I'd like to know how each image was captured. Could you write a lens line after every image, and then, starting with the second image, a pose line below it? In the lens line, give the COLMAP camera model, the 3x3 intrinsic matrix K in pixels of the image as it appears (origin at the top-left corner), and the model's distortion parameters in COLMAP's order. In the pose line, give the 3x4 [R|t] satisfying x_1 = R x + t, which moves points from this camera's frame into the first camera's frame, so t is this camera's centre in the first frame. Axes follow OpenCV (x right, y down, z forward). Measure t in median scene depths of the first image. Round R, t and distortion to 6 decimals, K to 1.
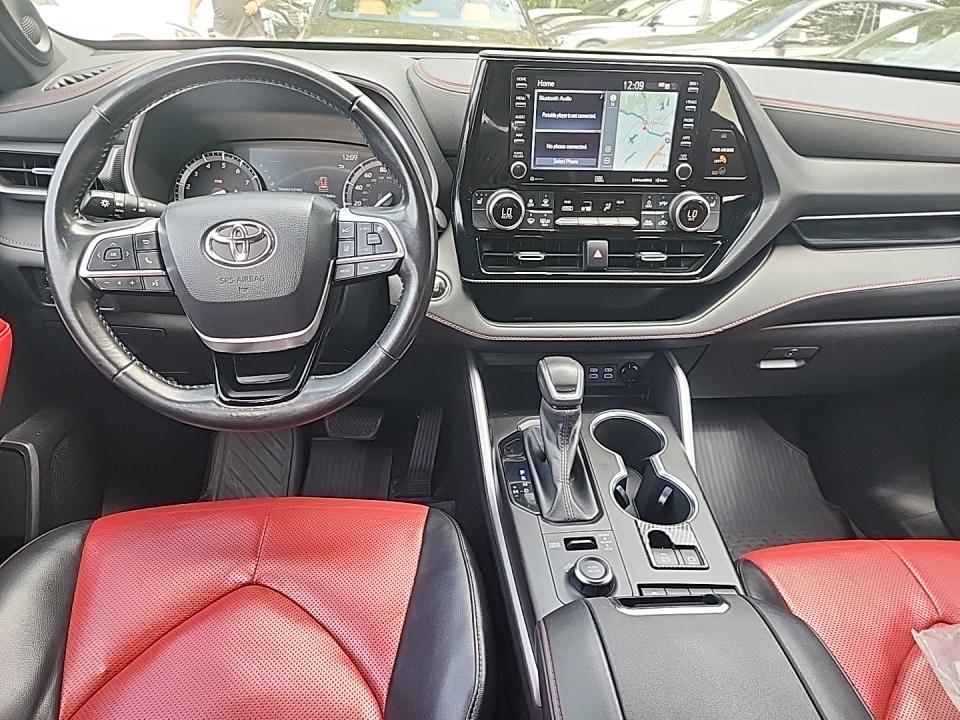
lens RADIAL K [[692.1, 0, 480.0], [0, 692.1, 360.0], [0, 0, 1]] dist [0.086837, 0.000069]
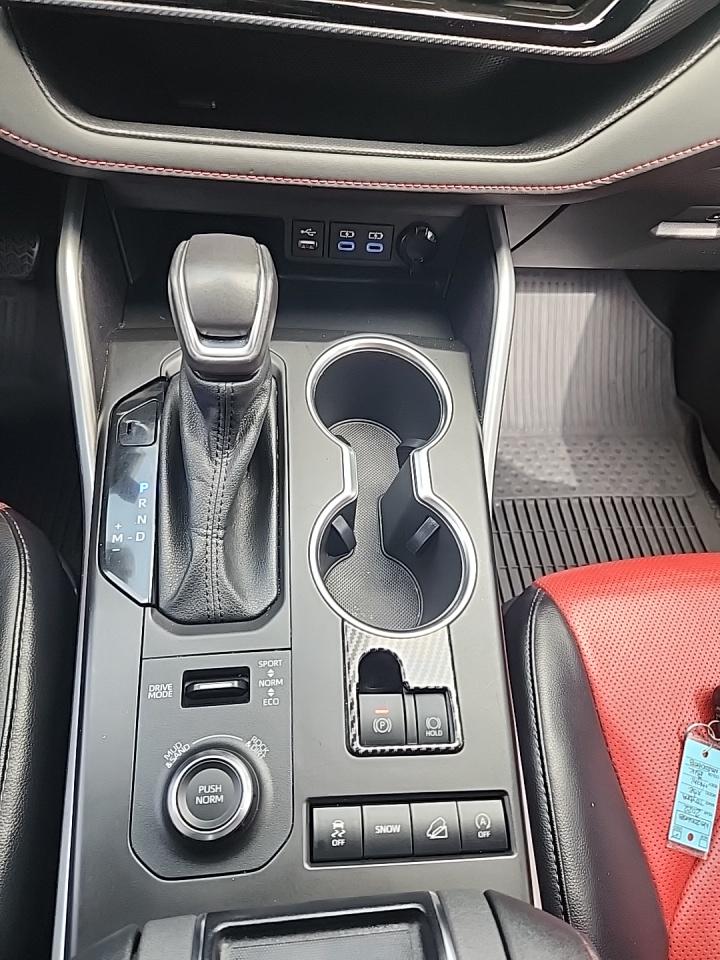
lens RADIAL K [[668.4, 0, 360.0], [0, 668.4, 480.0], [0, 0, 1]] dist [0.021433, -0.000809]
pose [[0.996288, 0.051404, 0.069051, 0.184124], [-0.078896, 0.866129, 0.493554, -0.089634], [-0.034437, -0.497170, 0.866970, 0.597782]]
